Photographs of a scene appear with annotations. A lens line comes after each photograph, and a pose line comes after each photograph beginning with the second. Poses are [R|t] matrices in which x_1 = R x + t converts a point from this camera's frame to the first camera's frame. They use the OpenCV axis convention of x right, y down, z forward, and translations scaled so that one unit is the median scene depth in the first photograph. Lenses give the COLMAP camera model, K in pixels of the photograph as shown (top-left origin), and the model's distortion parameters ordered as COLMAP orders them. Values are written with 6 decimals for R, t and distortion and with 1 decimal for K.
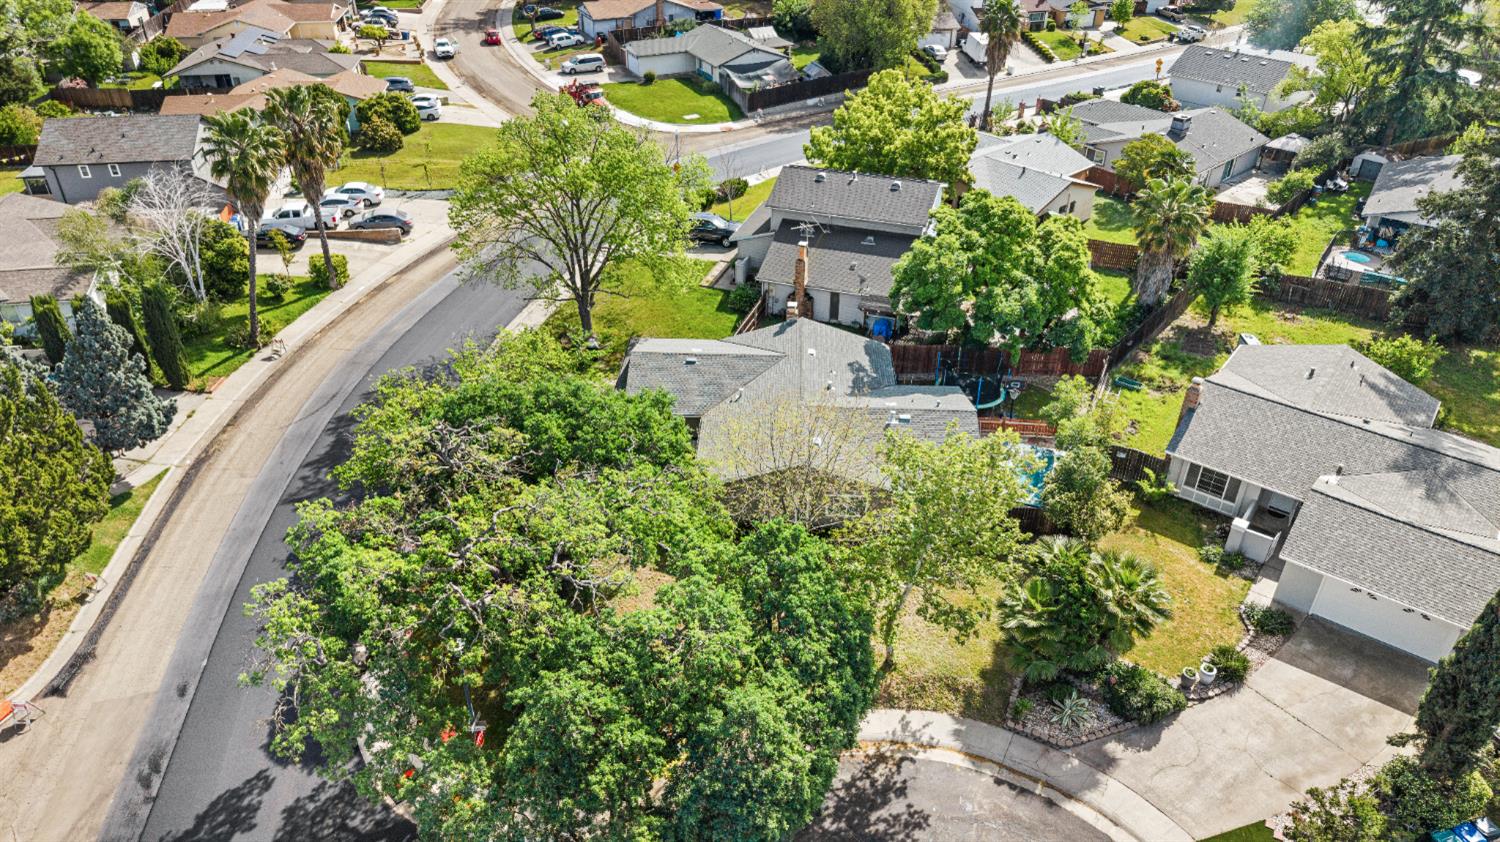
lens RADIAL K [[1007.5, 0, 744.7], [0, 1007.5, 420.7], [0, 0, 1]] dist [-0.005090, -0.000523]
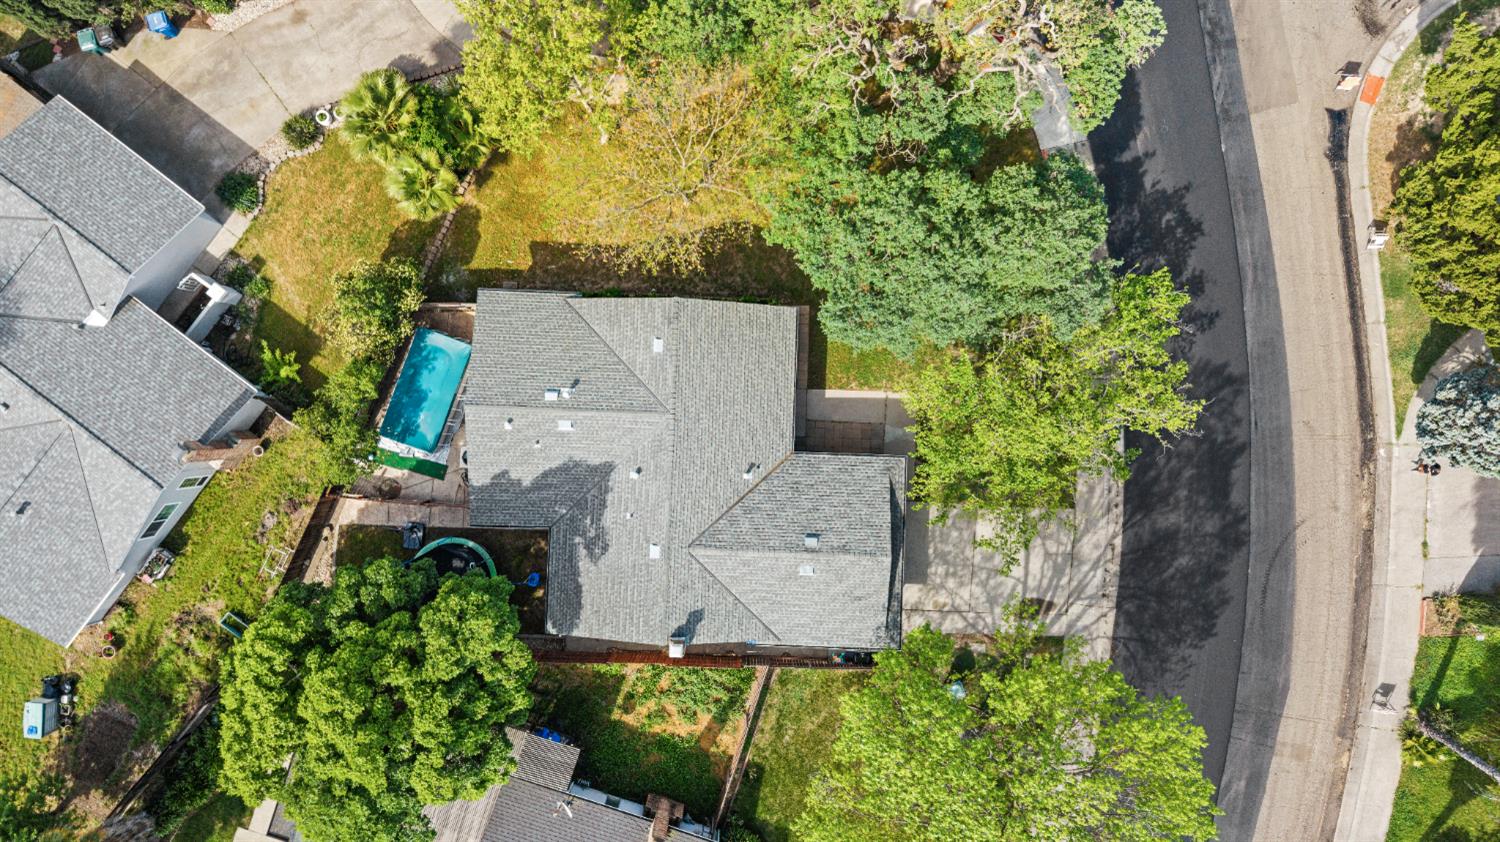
lens RADIAL K [[1007.5, 0, 744.7], [0, 1007.5, 420.7], [0, 0, 1]] dist [-0.005090, -0.000523]
pose [[-0.999880, 0.010003, -0.011832, 0.007309], [-0.015380, -0.548490, 0.836016, -0.777537], [0.001873, 0.836098, 0.548578, 0.590801]]
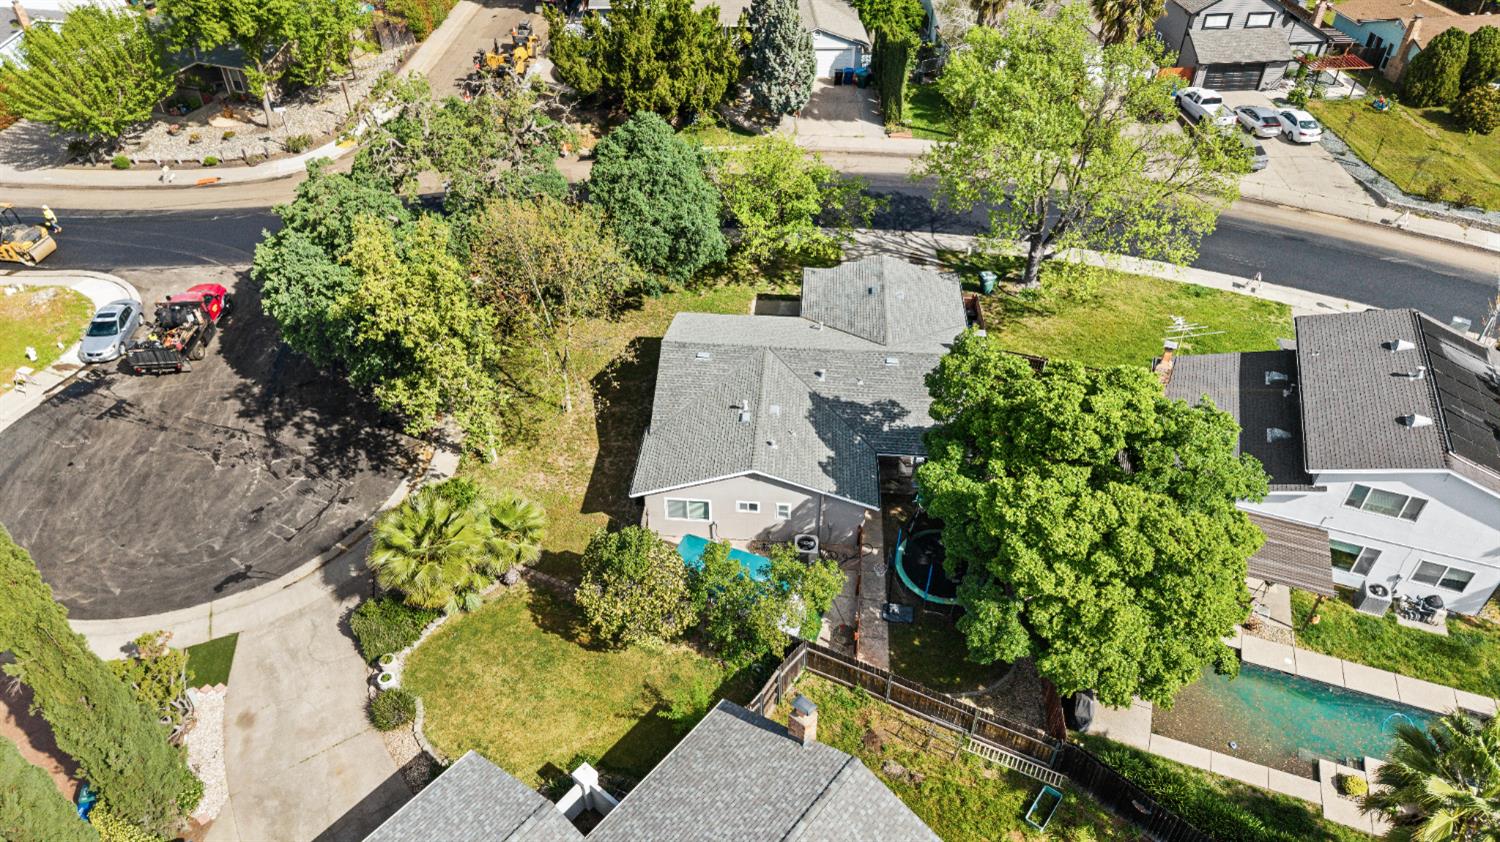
lens RADIAL K [[1007.5, 0, 744.7], [0, 1007.5, 420.7], [0, 0, 1]] dist [-0.005090, -0.000523]
pose [[-0.027881, 0.629800, -0.776256, 0.889475], [-0.550416, 0.638559, 0.537852, -0.497750], [0.834425, 0.442260, 0.328849, 0.766766]]
